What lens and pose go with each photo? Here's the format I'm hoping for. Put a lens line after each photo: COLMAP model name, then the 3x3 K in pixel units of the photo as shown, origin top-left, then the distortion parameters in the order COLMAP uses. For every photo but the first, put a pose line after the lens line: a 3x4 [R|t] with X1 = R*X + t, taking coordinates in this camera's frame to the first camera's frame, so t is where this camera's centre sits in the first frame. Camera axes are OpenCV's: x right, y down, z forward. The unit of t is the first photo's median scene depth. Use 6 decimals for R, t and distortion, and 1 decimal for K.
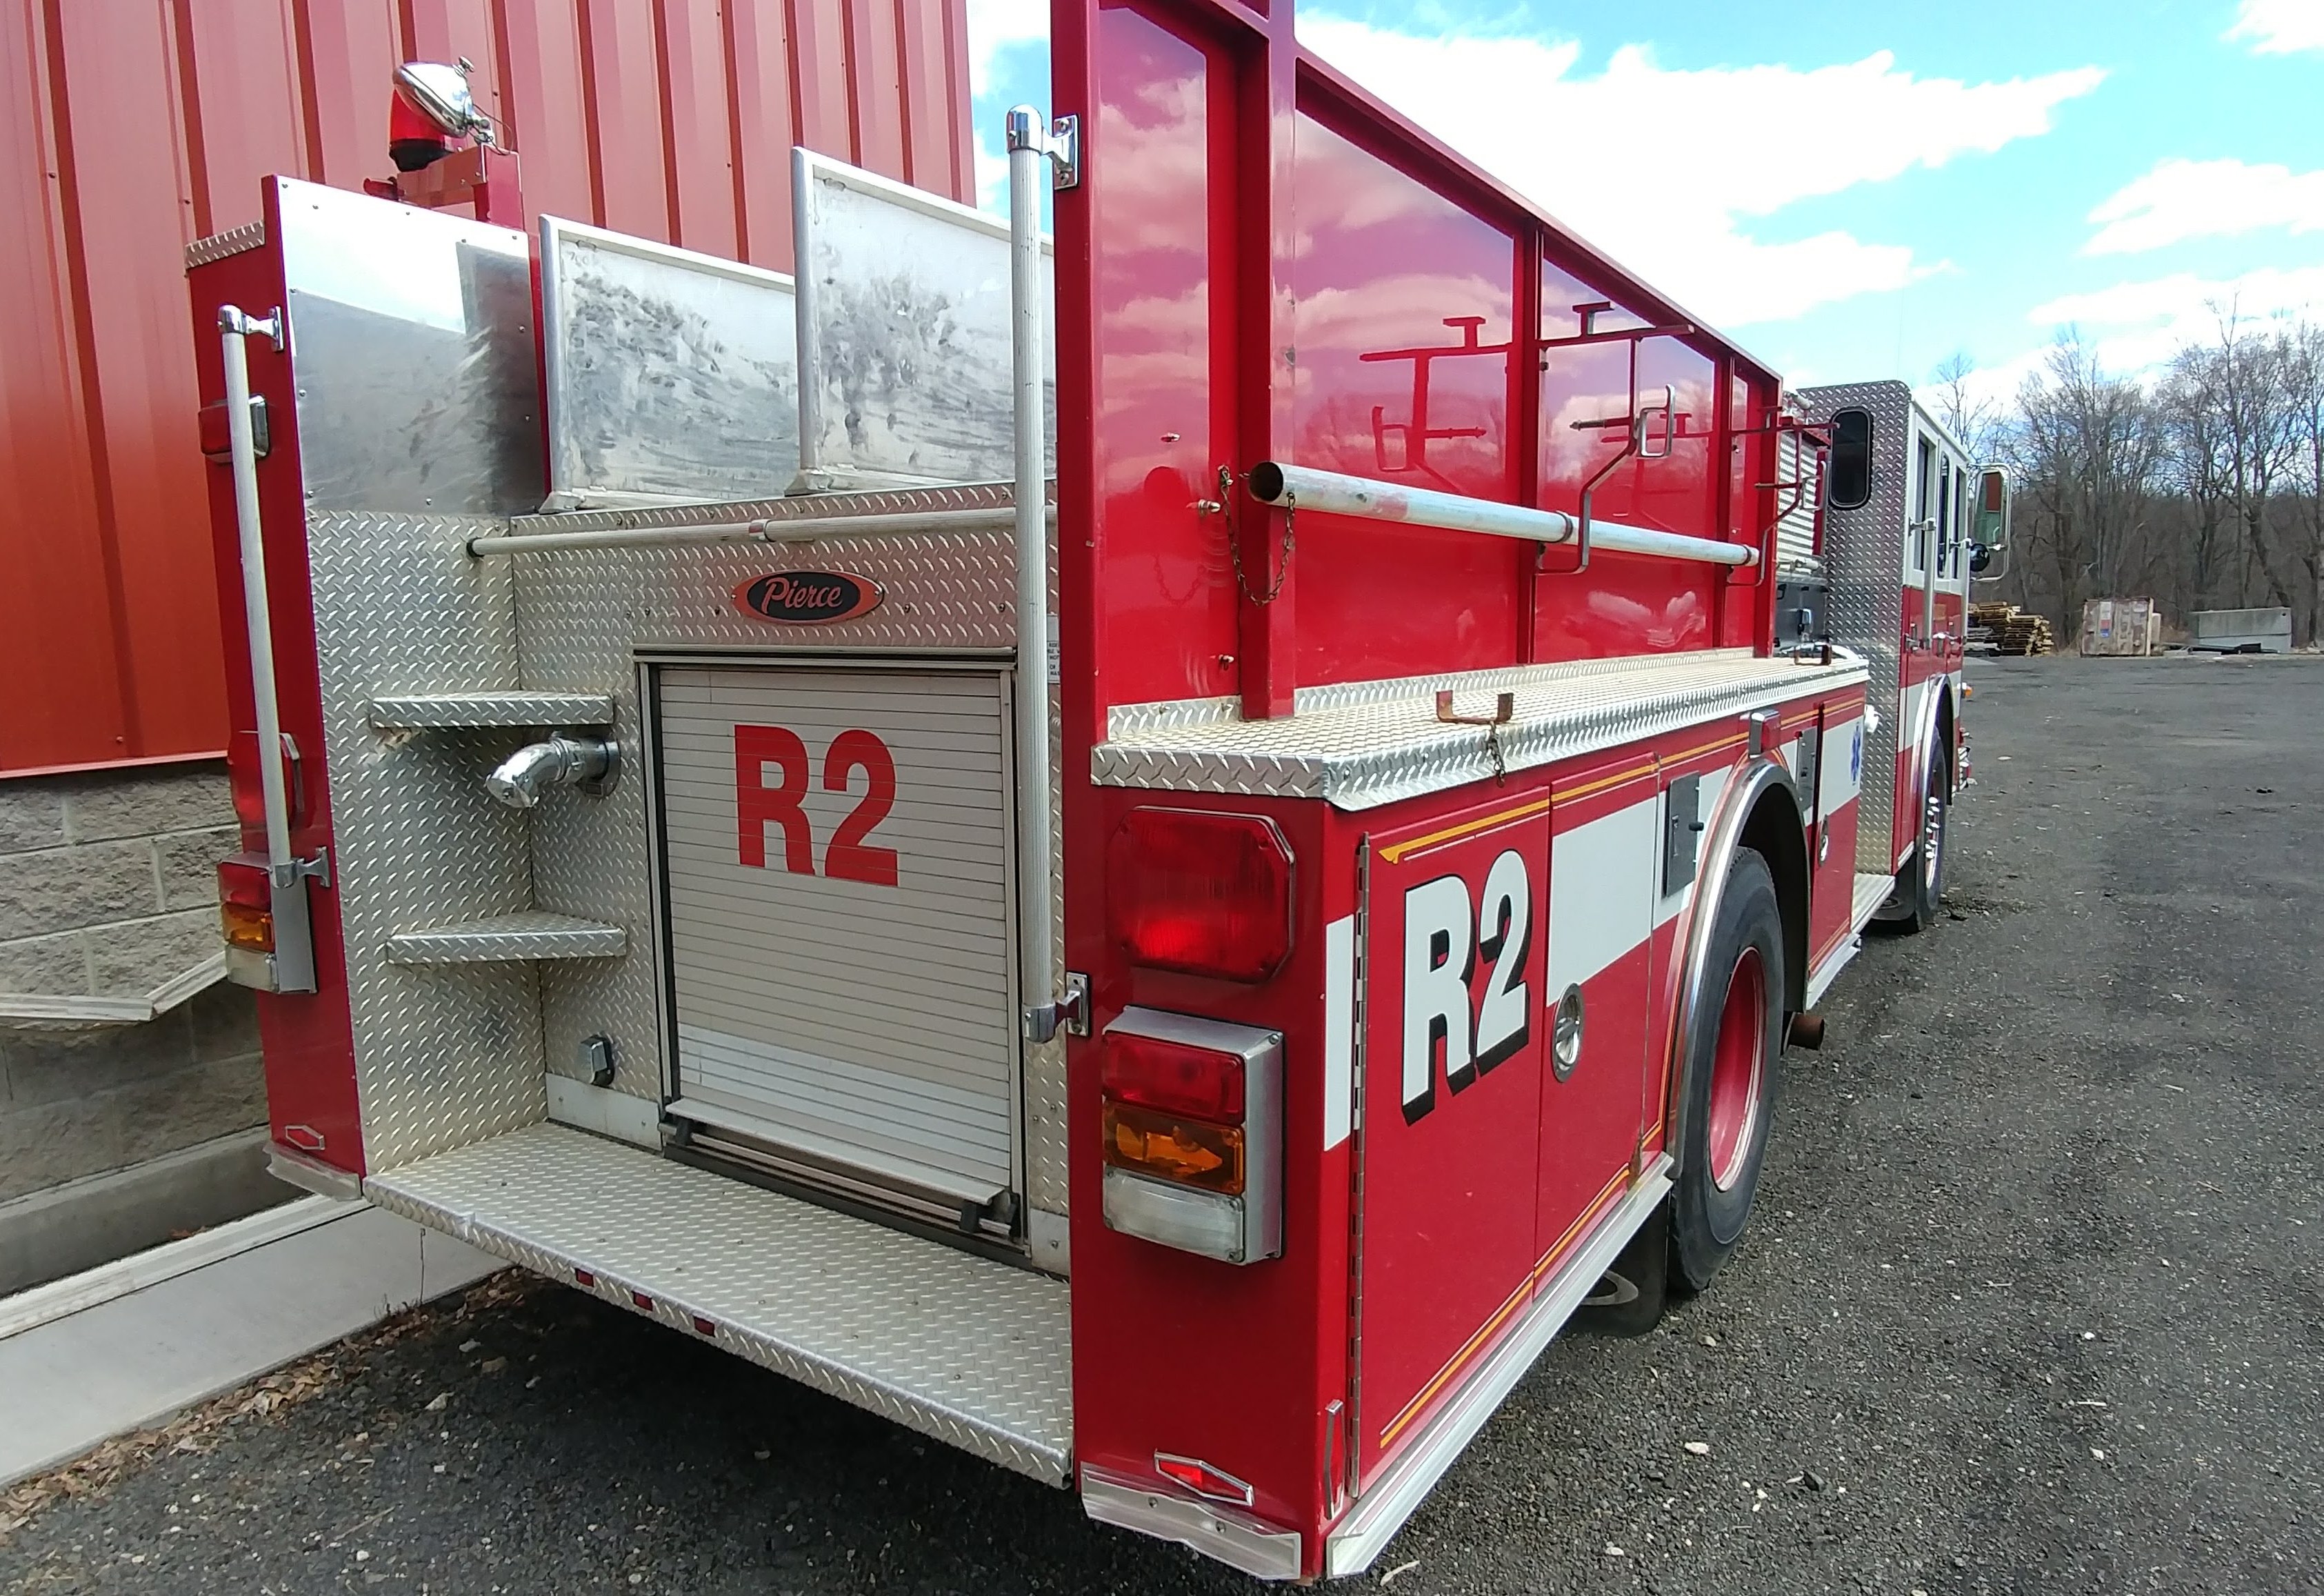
lens RADIAL K [[1483.5, 0, 1162.0], [0, 1483.5, 798.0], [0, 0, 1]] dist [-0.002154, -0.000895]
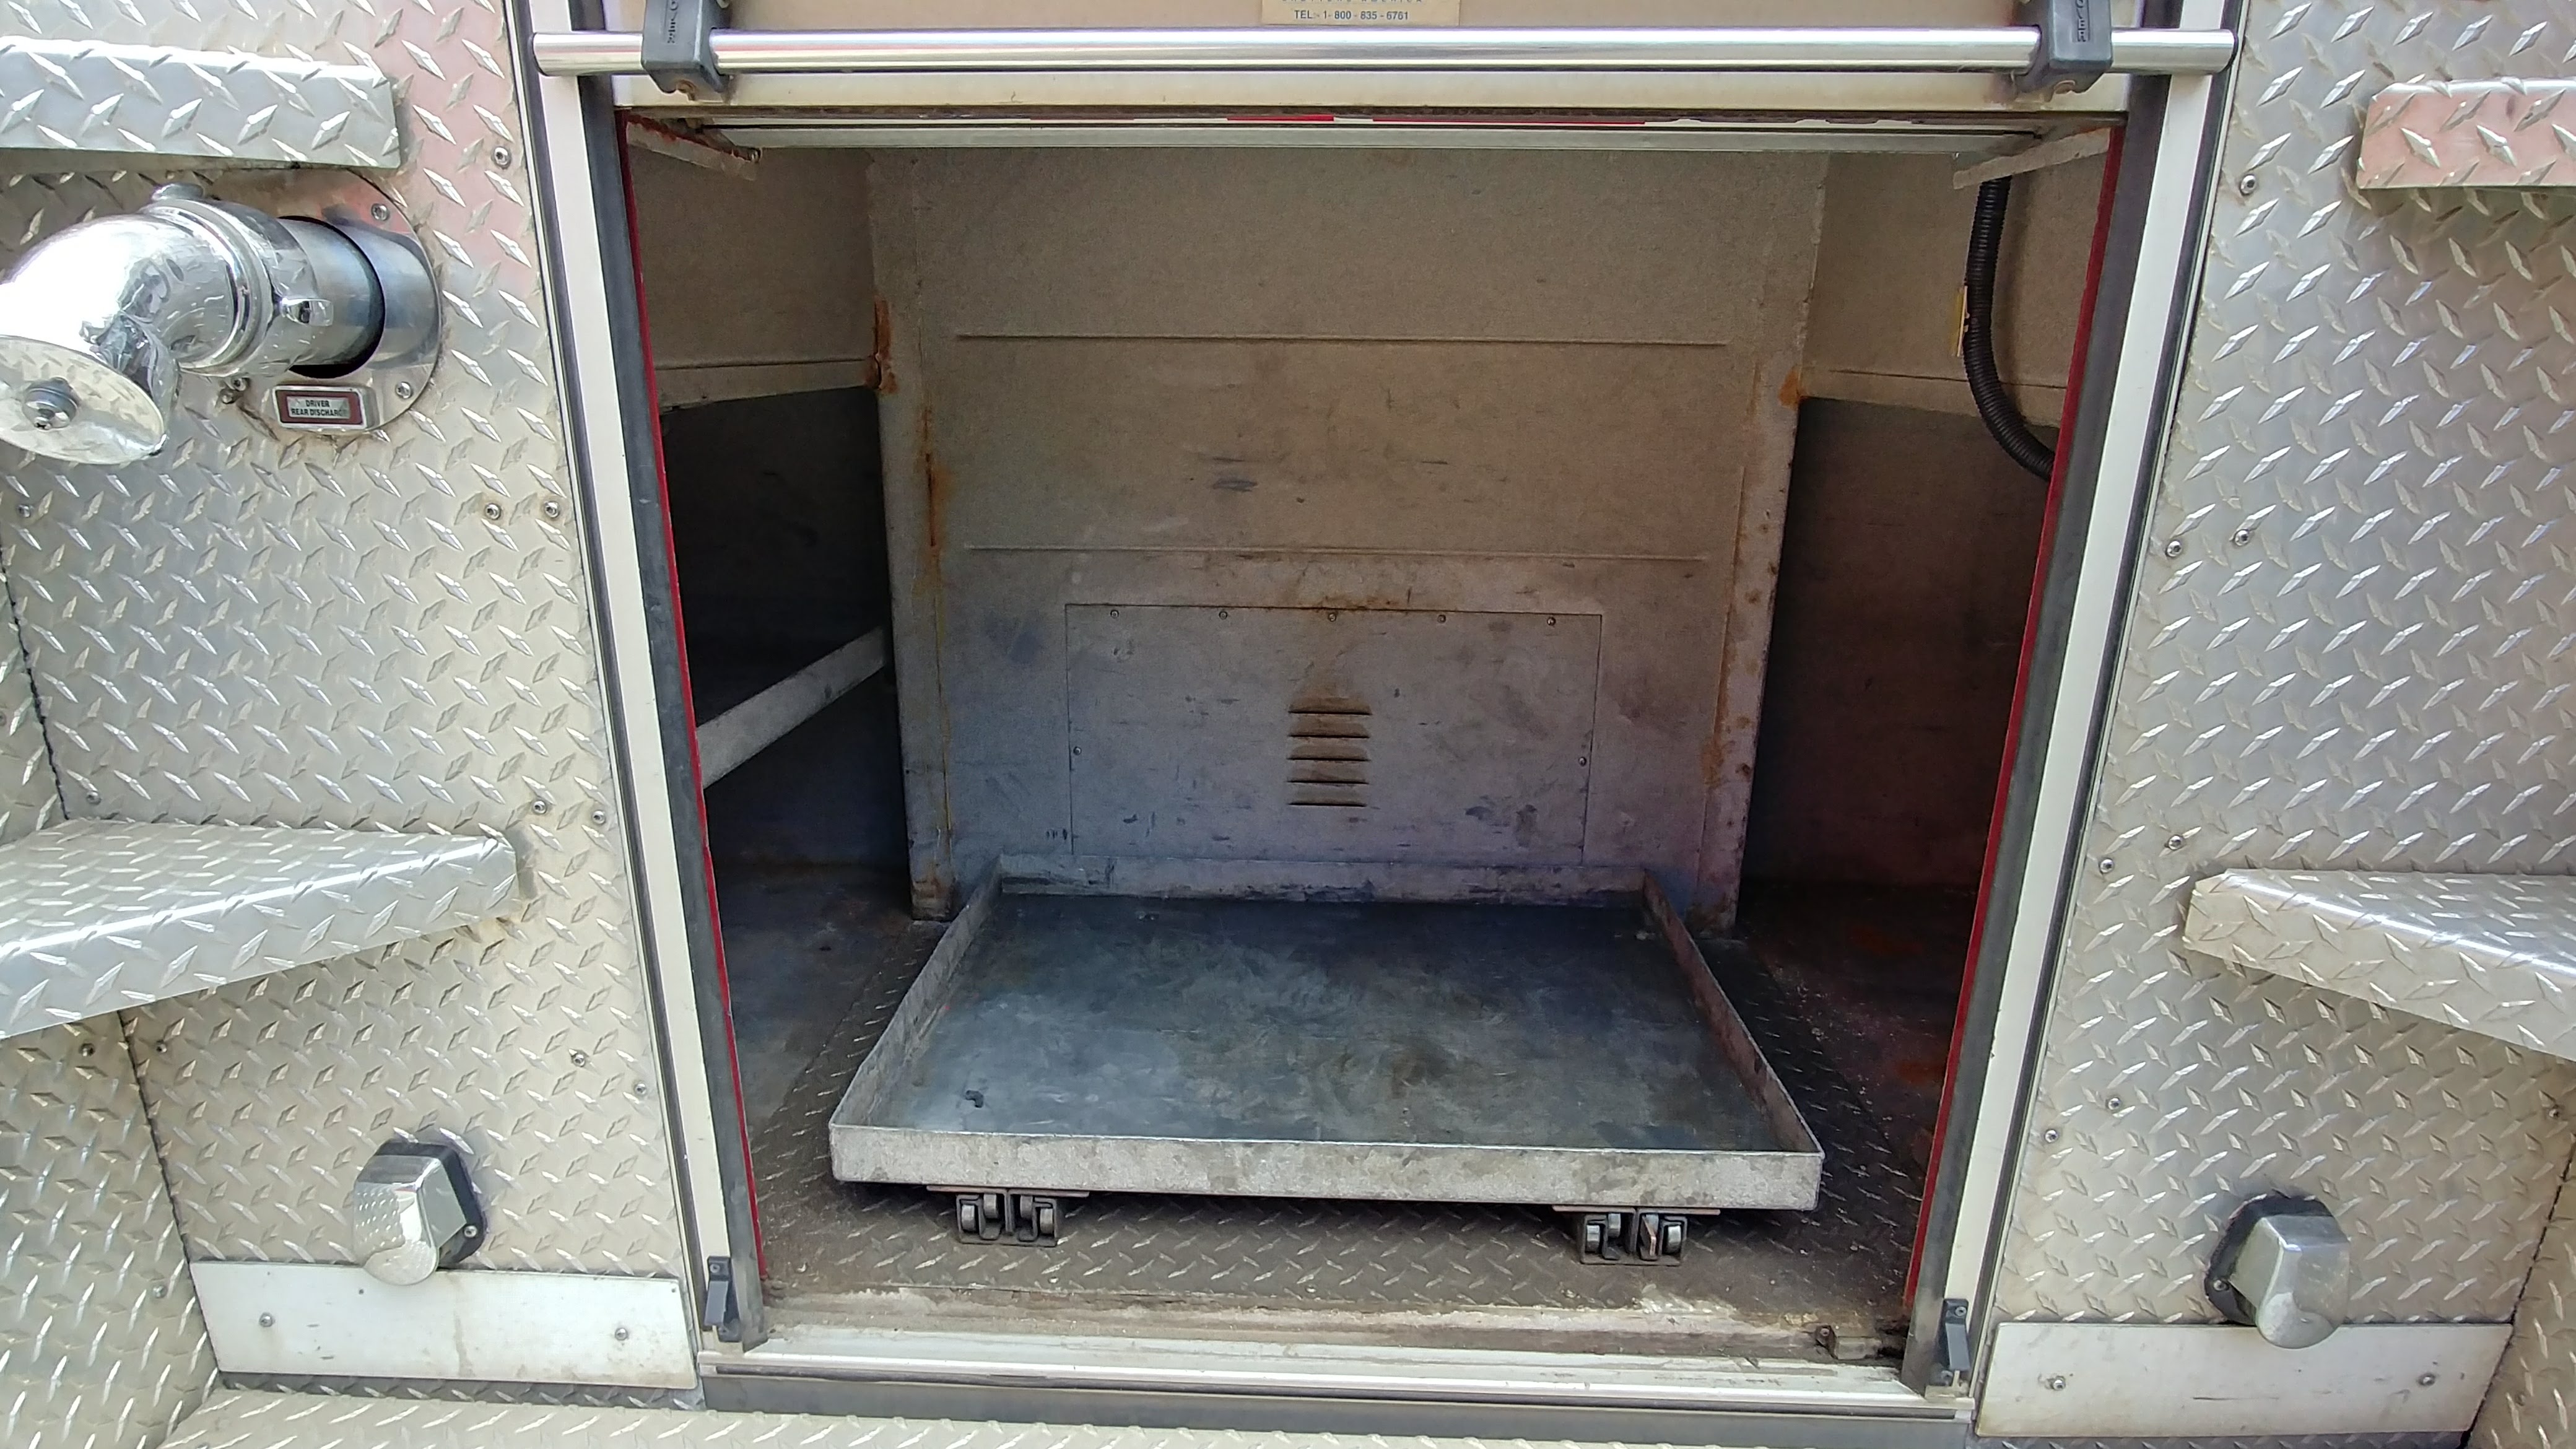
lens RADIAL K [[1329.9, 0, 1288.0], [0, 1329.9, 724.5], [0, 0, 1]] dist [-0.002371, -0.000767]
pose [[0.852718, -0.121963, 0.507933, -0.147156], [0.046082, 0.986134, 0.159424, 0.009557], [-0.520334, -0.112537, 0.846515, 0.267817]]
